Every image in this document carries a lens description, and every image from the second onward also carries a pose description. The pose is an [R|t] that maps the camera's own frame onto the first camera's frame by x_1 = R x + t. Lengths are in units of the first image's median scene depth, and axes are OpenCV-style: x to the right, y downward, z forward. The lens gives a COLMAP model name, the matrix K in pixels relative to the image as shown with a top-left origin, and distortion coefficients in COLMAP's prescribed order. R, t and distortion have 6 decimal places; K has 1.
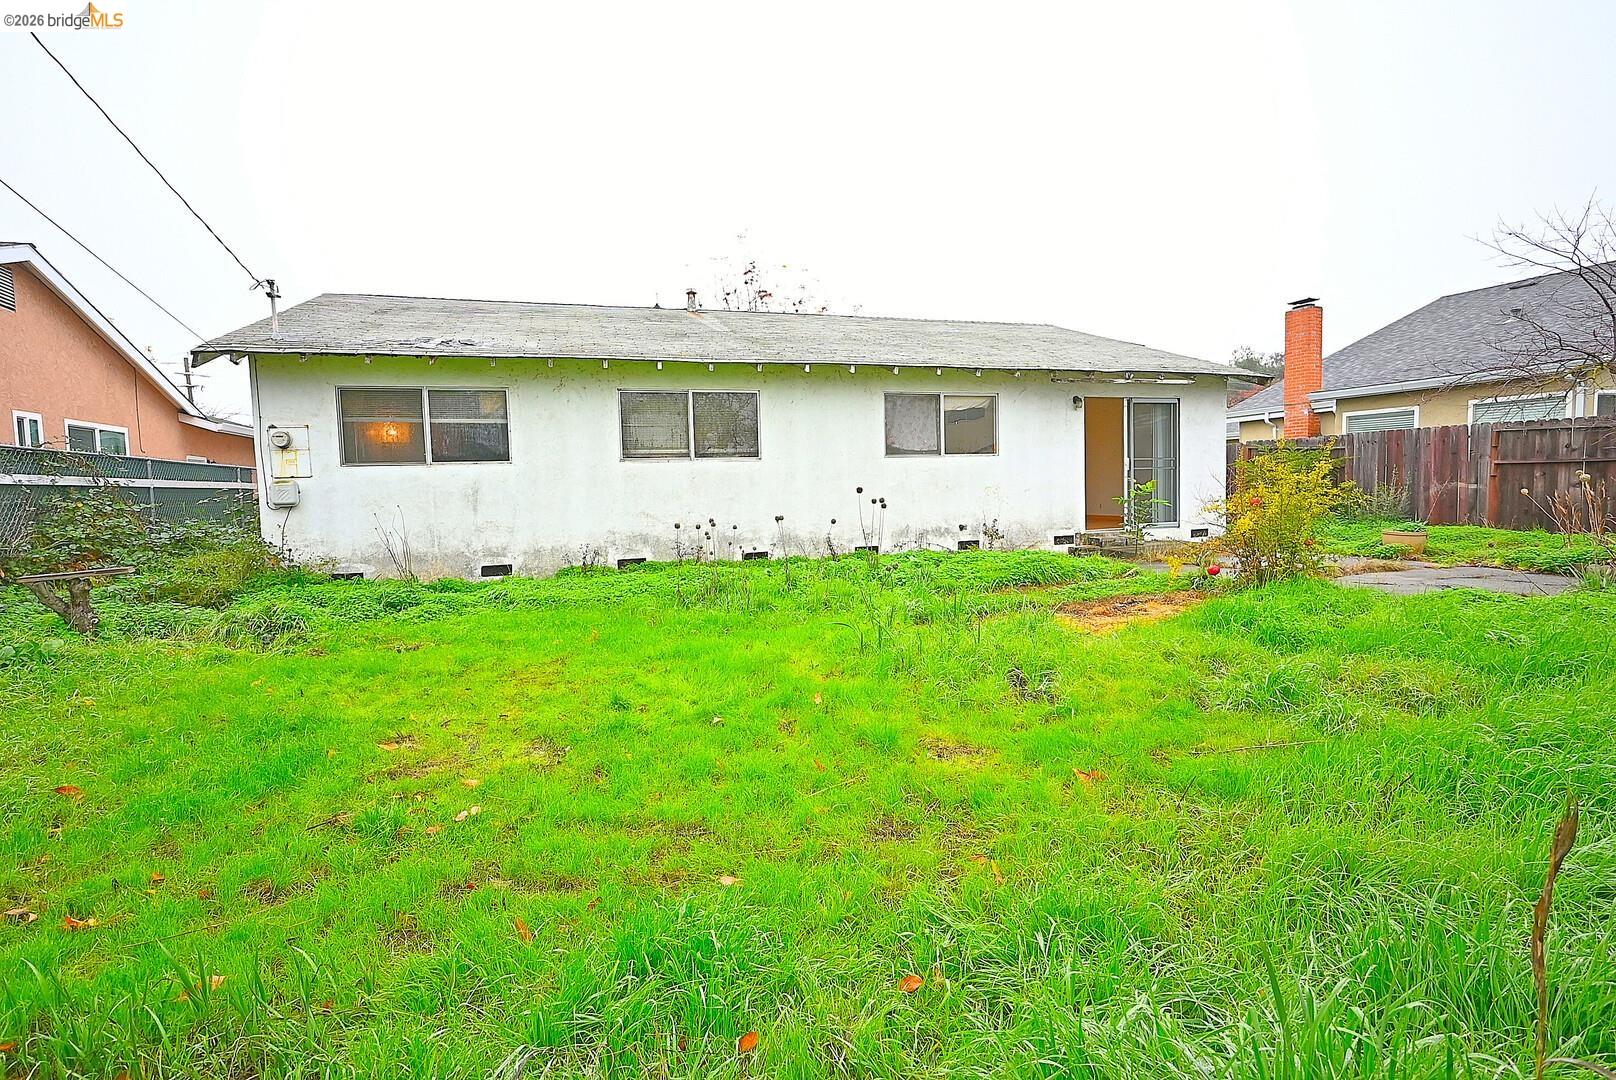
lens RADIAL K [[798.3, 0, 802.2], [0, 798.3, 542.4], [0, 0, 1]] dist [-0.009857, 0.004647]
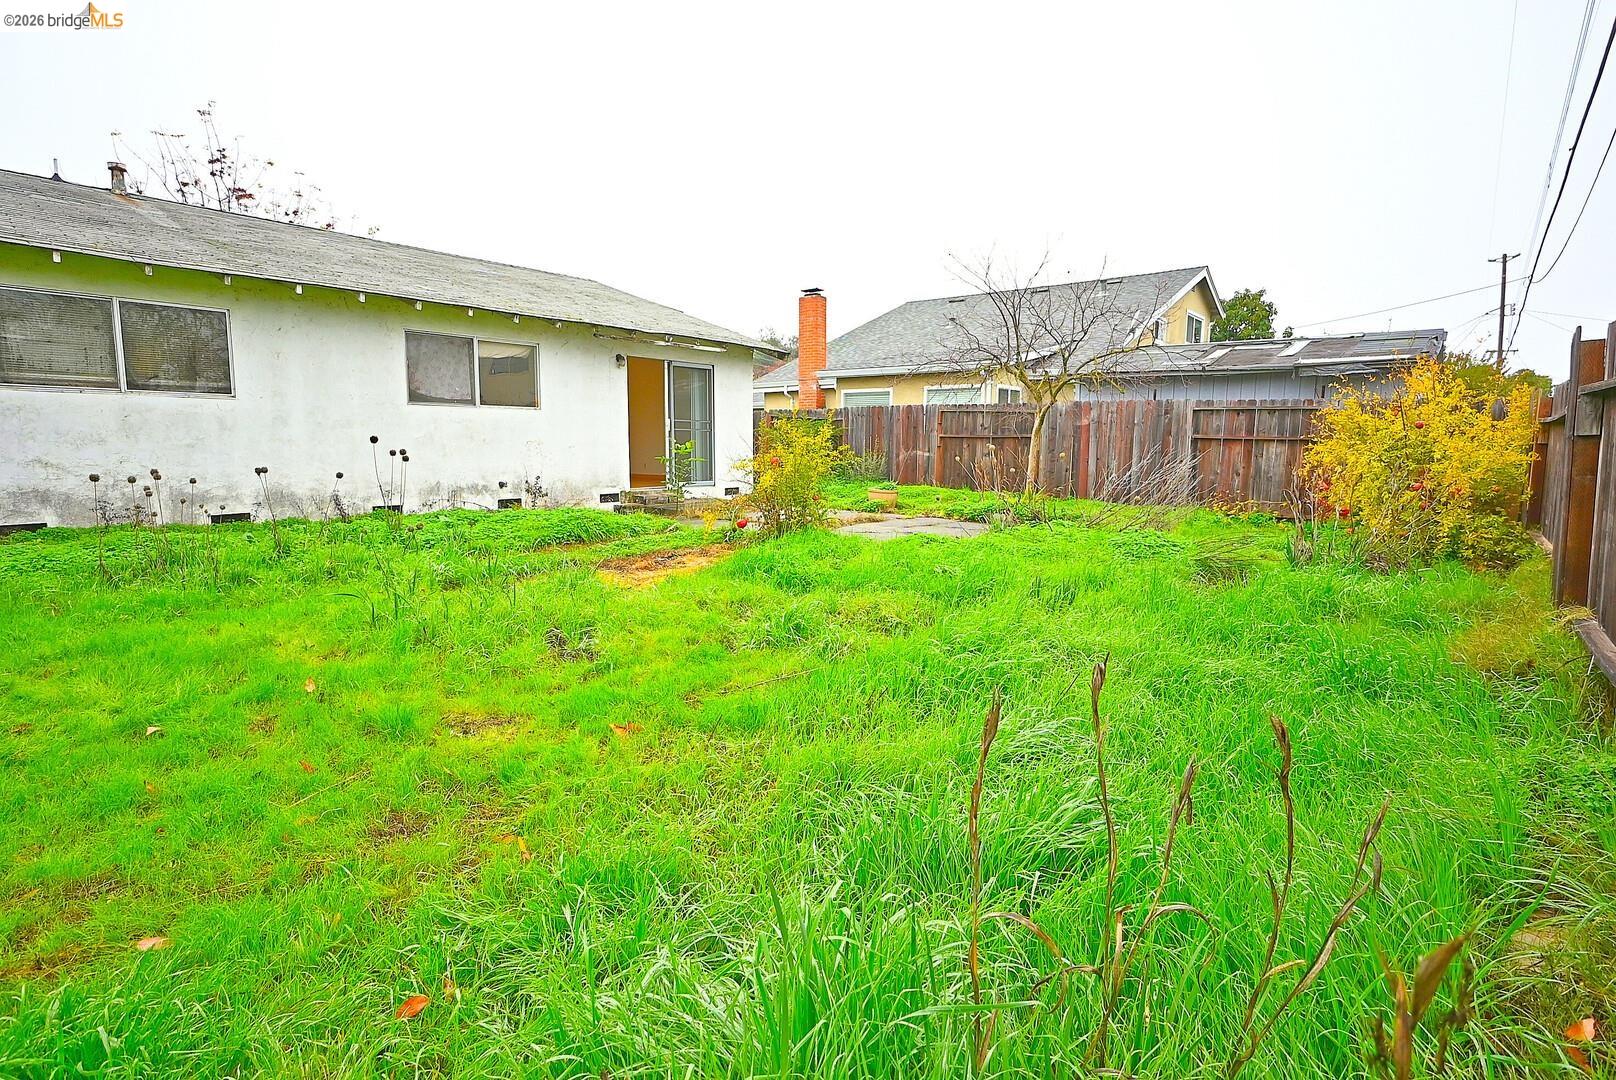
lens RADIAL K [[798.3, 0, 807.6], [0, 798.3, 541.5], [0, 0, 1]] dist [-0.009857, 0.004647]
pose [[0.850590, -0.031198, 0.524904, 0.014417], [0.006265, 0.998769, 0.049209, 0.004880], [-0.525793, -0.038568, 0.849738, 0.017973]]
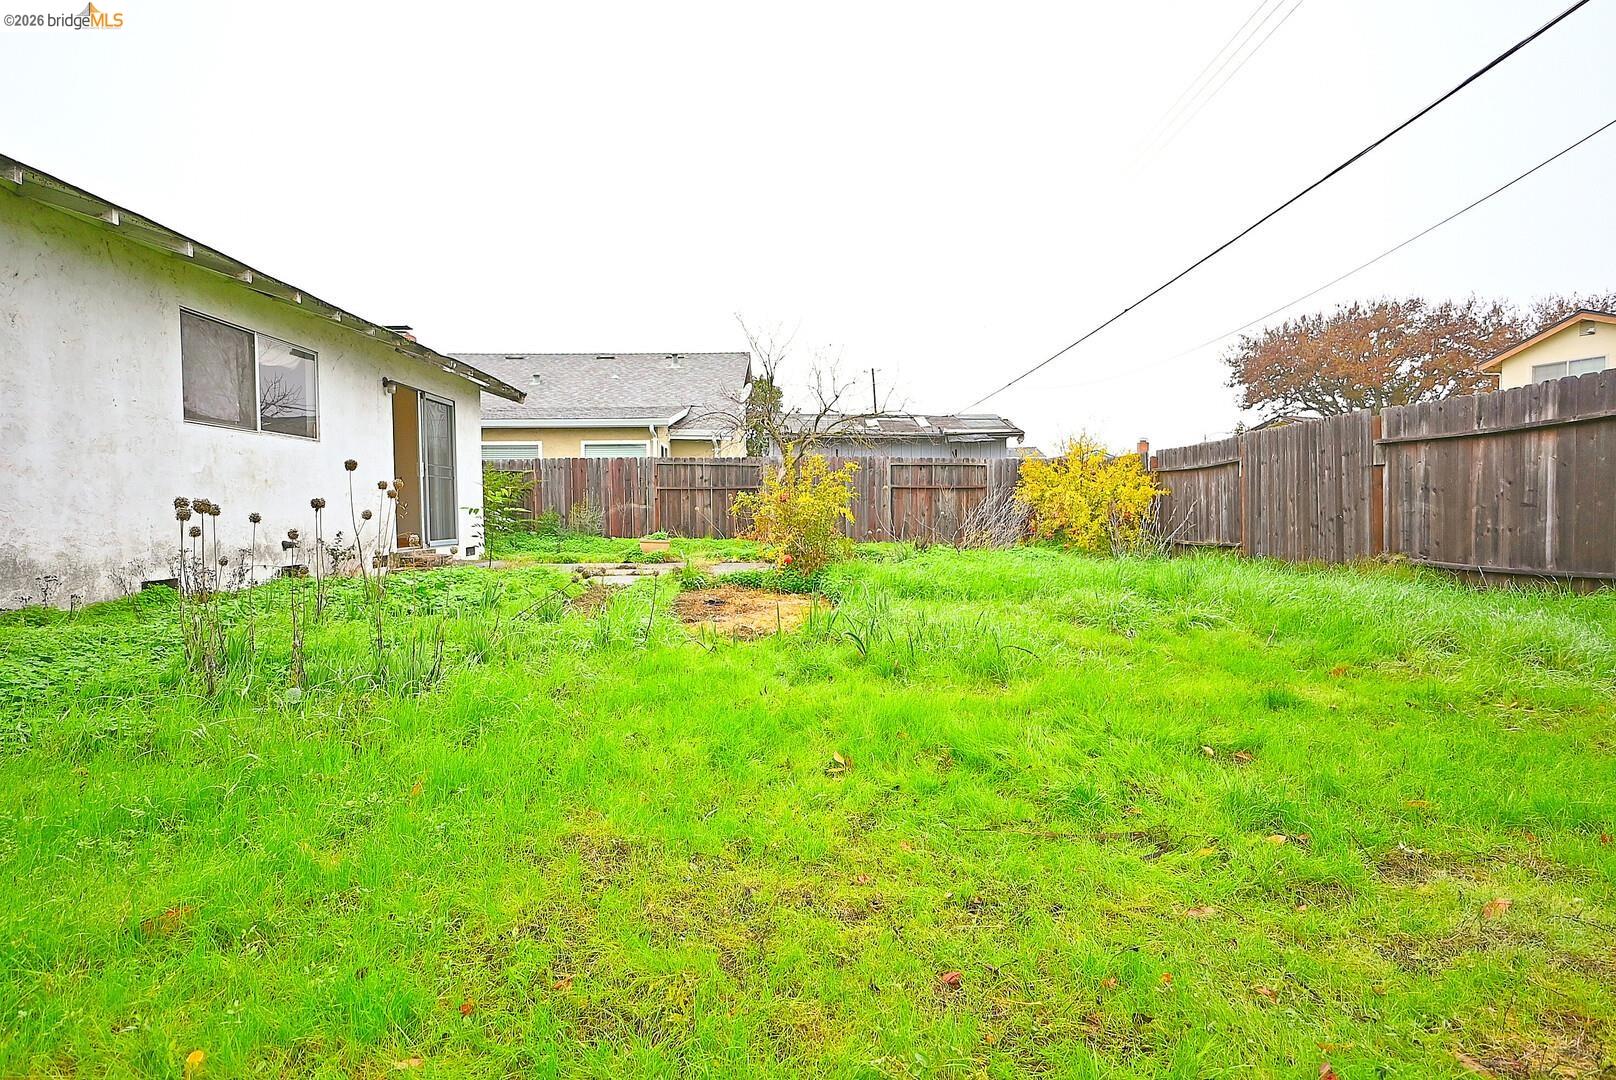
lens RADIAL K [[798.3, 0, 807.6], [0, 798.3, 543.1], [0, 0, 1]] dist [-0.009857, 0.004647]
pose [[0.290607, -0.013515, 0.956747, -0.338573], [0.069894, 0.997529, -0.007139, 0.016177], [-0.954286, 0.068945, 0.290833, 0.461019]]
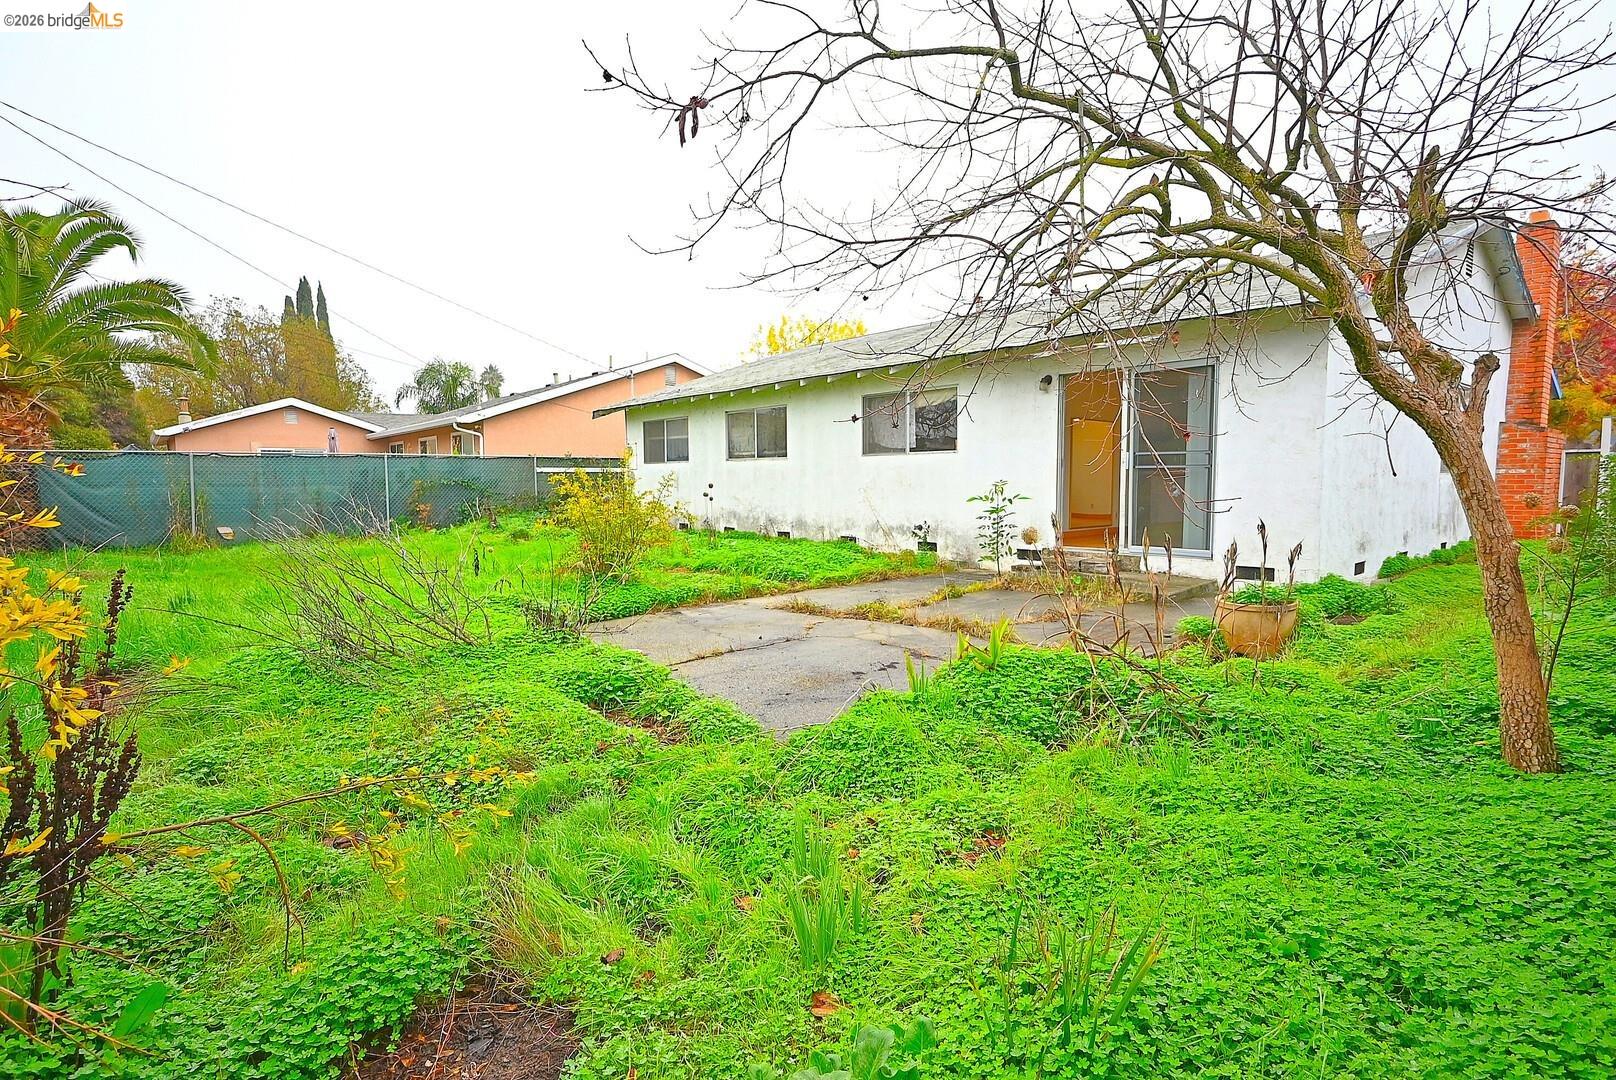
lens RADIAL K [[798.3, 0, 803.0], [0, 798.3, 534.8], [0, 0, 1]] dist [-0.009857, 0.004647]
pose [[0.370246, 0.088422, -0.924716, 1.186912], [-0.069428, 0.995309, 0.067374, -0.073749], [0.926336, 0.039256, 0.374648, 0.575753]]
